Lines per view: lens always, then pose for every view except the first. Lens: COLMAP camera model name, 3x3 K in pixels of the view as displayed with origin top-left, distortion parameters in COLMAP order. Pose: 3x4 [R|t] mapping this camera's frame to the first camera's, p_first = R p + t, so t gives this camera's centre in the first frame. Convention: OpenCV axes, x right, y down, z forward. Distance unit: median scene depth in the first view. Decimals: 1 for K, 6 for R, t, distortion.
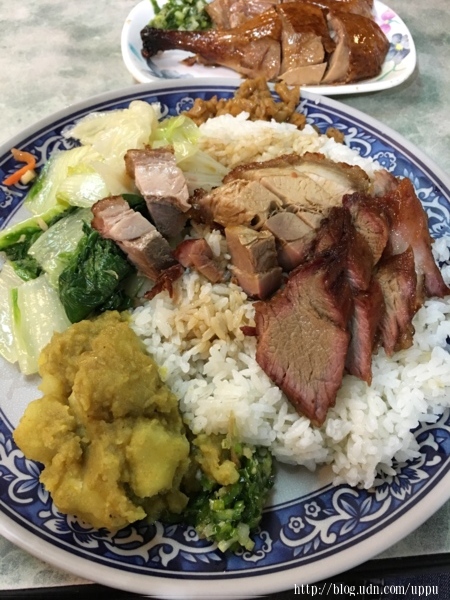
lens RADIAL K [[509.4, 0, 224.7], [0, 509.4, 299.5], [0, 0, 1]] dist [0.054545, -0.051873]
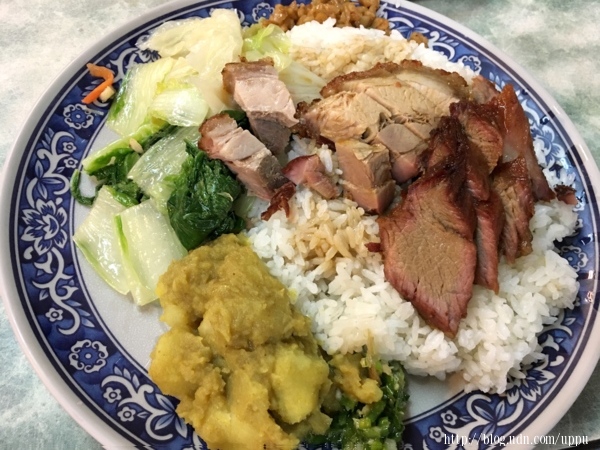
lens RADIAL K [[509.4, 0, 299.7], [0, 509.4, 223.9], [0, 0, 1]] dist [0.054545, -0.051873]
pose [[0.993735, -0.057940, 0.095568, -0.177299], [0.053066, 0.997195, 0.052777, -0.041139], [-0.098358, -0.047374, 0.994023, 0.026282]]
